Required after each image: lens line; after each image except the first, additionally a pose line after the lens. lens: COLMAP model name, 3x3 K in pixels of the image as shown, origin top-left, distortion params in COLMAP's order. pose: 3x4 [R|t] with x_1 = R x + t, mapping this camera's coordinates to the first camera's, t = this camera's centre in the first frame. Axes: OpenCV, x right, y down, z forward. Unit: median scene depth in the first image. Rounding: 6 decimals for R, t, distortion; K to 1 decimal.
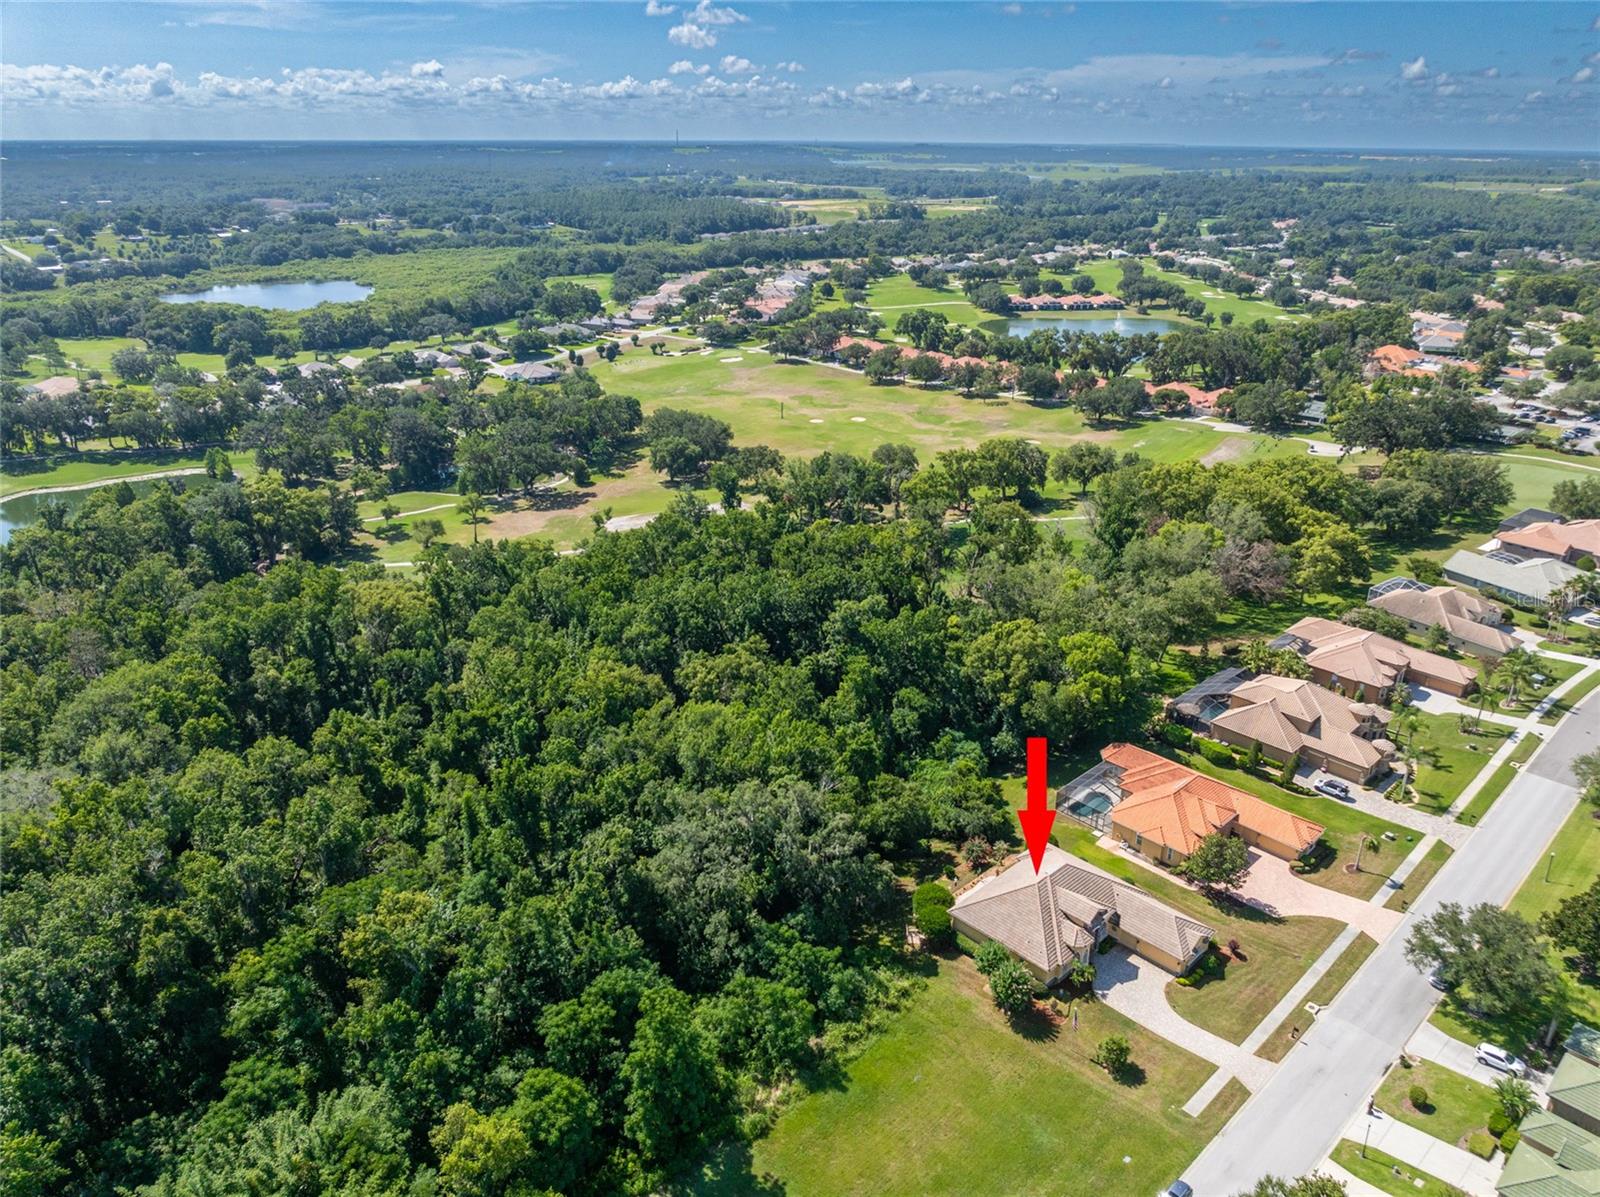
lens RADIAL K [[1123.9, 0, 805.7], [0, 1123.9, 594.5], [0, 0, 1]] dist [-0.030905, 0.016771]
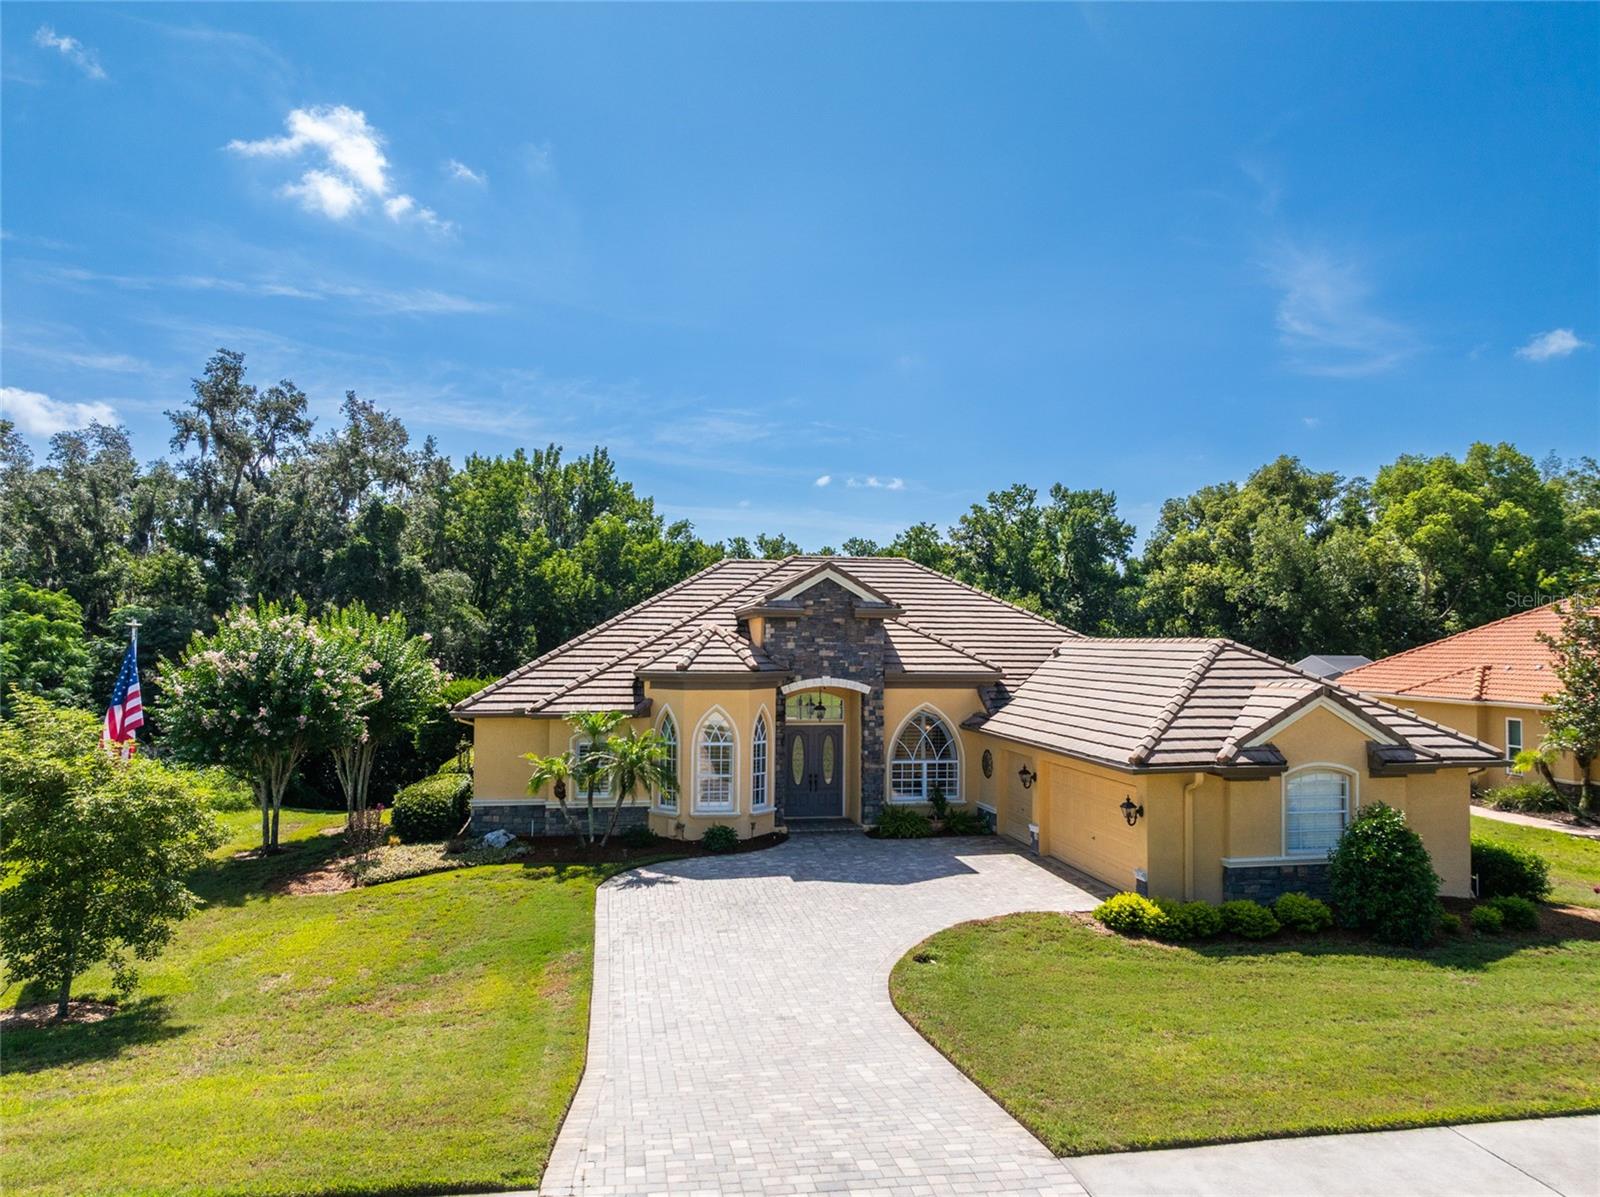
lens RADIAL K [[1123.9, 0, 805.7], [0, 1123.9, 594.5], [0, 0, 1]] dist [-0.030905, 0.016771]
pose [[0.831663, -0.019440, -0.554941, 0.242024], [-0.212652, 0.912047, -0.350640, 0.231444], [0.512949, 0.409624, 0.754382, 0.528006]]
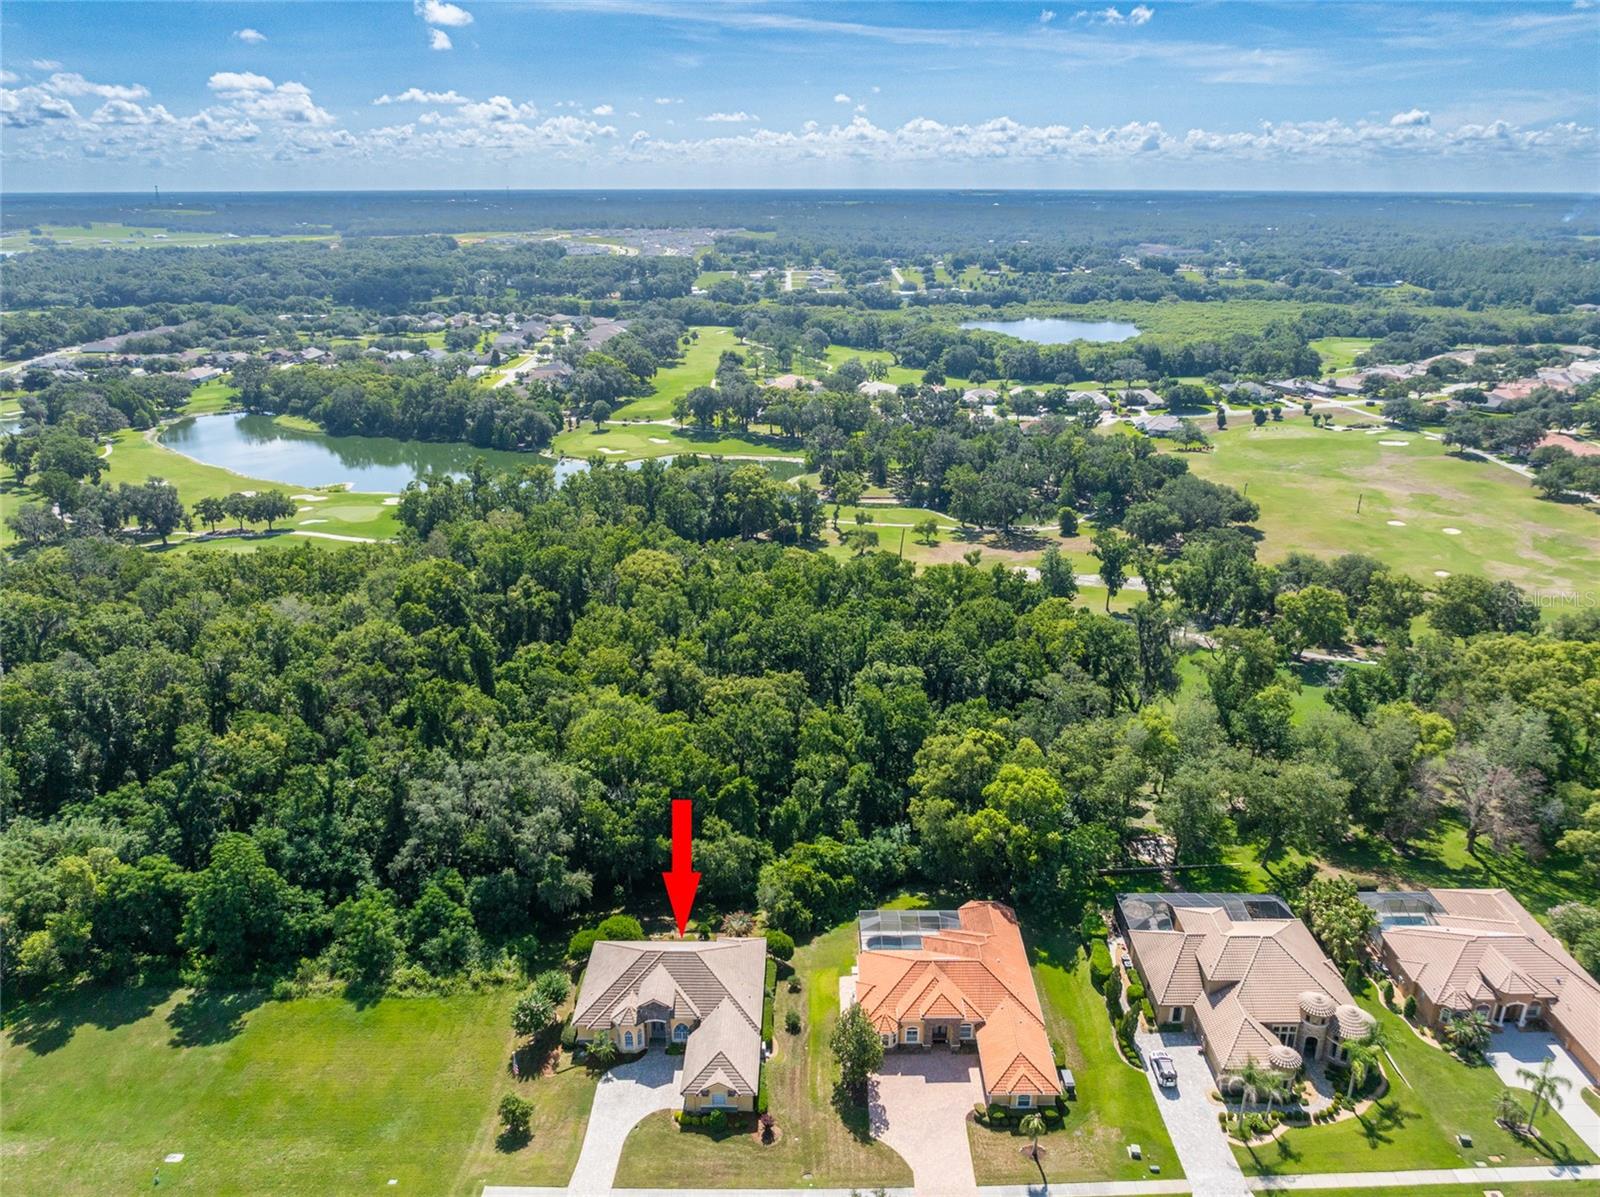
lens RADIAL K [[1123.9, 0, 805.7], [0, 1123.9, 594.5], [0, 0, 1]] dist [-0.030905, 0.016771]
pose [[0.722831, 0.231896, -0.650953, 0.562959], [-0.257556, 0.964544, 0.057615, -0.085034], [0.641233, 0.126011, 0.756929, 0.207614]]
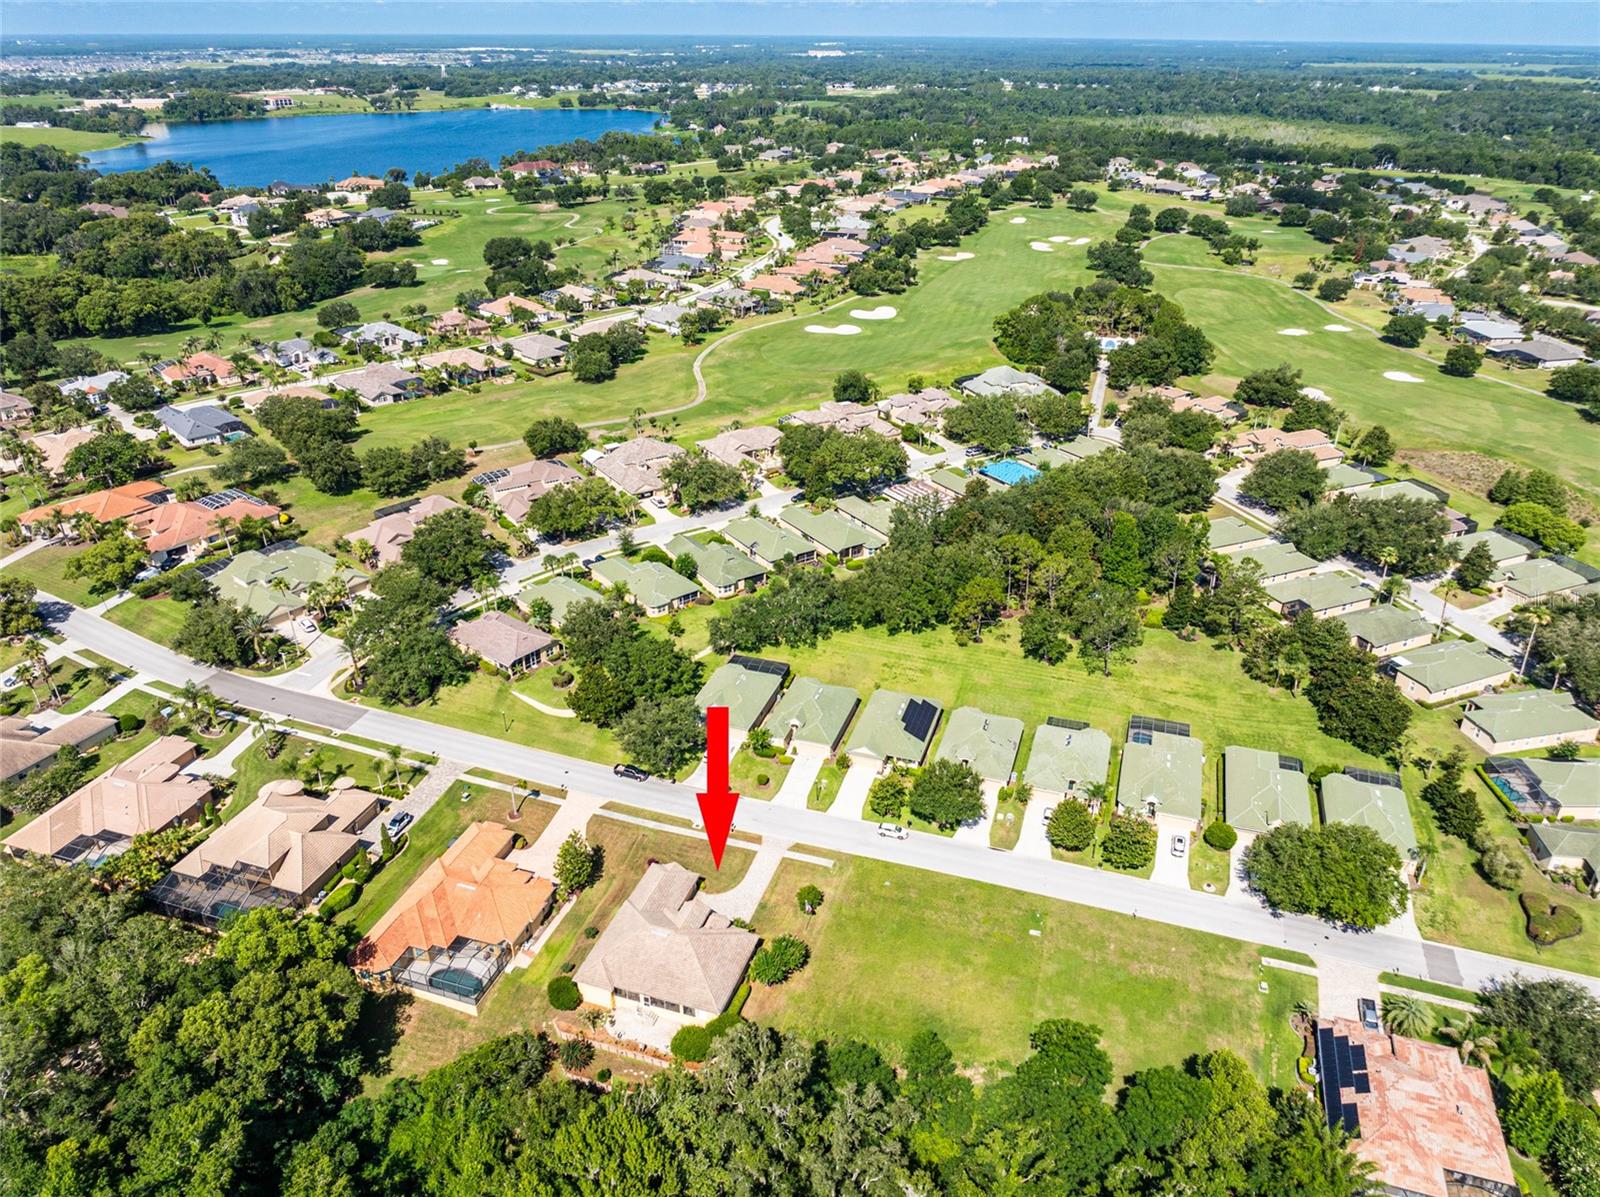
lens RADIAL K [[1123.9, 0, 805.7], [0, 1123.9, 594.5], [0, 0, 1]] dist [-0.030905, 0.016771]
pose [[-0.469907, -0.409868, 0.781790, -0.385231], [0.326393, 0.742218, 0.585304, -0.404004], [-0.820156, 0.530209, -0.214995, 0.630066]]
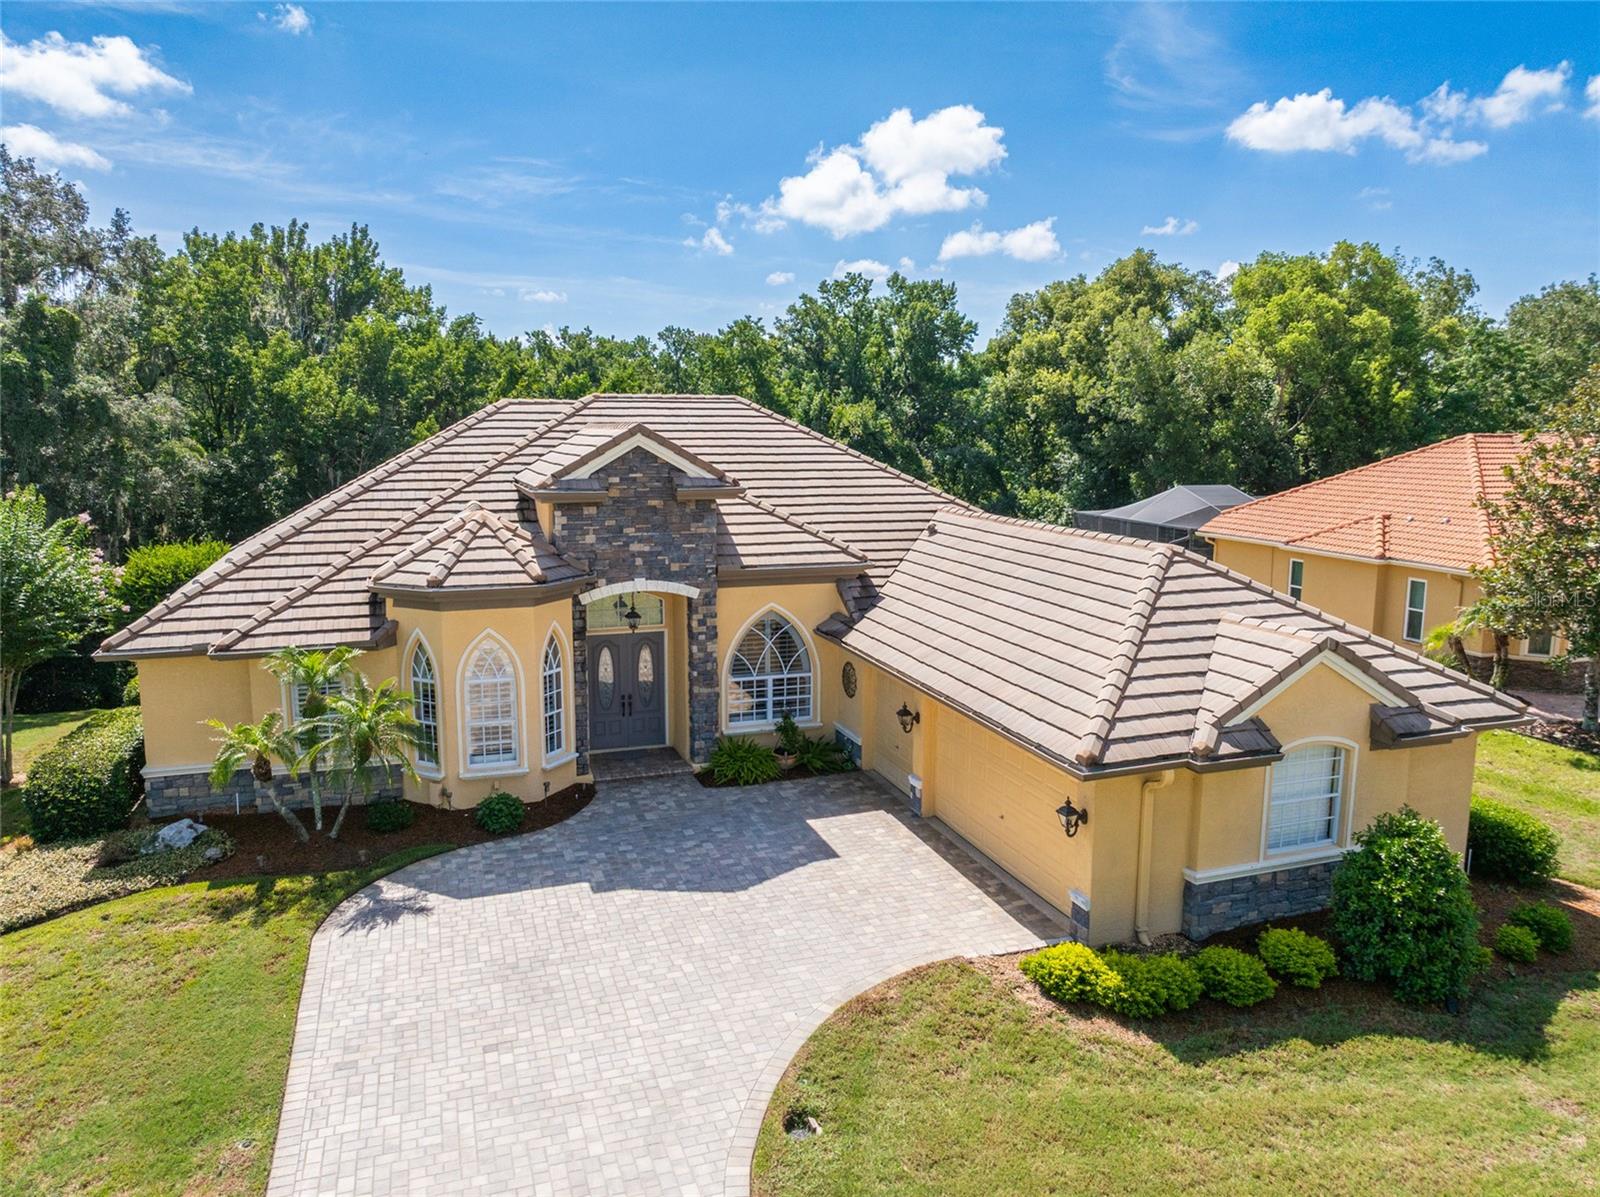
lens RADIAL K [[1123.9, 0, 805.7], [0, 1123.9, 594.5], [0, 0, 1]] dist [-0.030905, 0.016771]
pose [[0.909884, 0.063974, -0.409901, 0.223237], [-0.155951, 0.968316, -0.195048, 0.210467], [0.384436, 0.241395, 0.891032, 0.552237]]
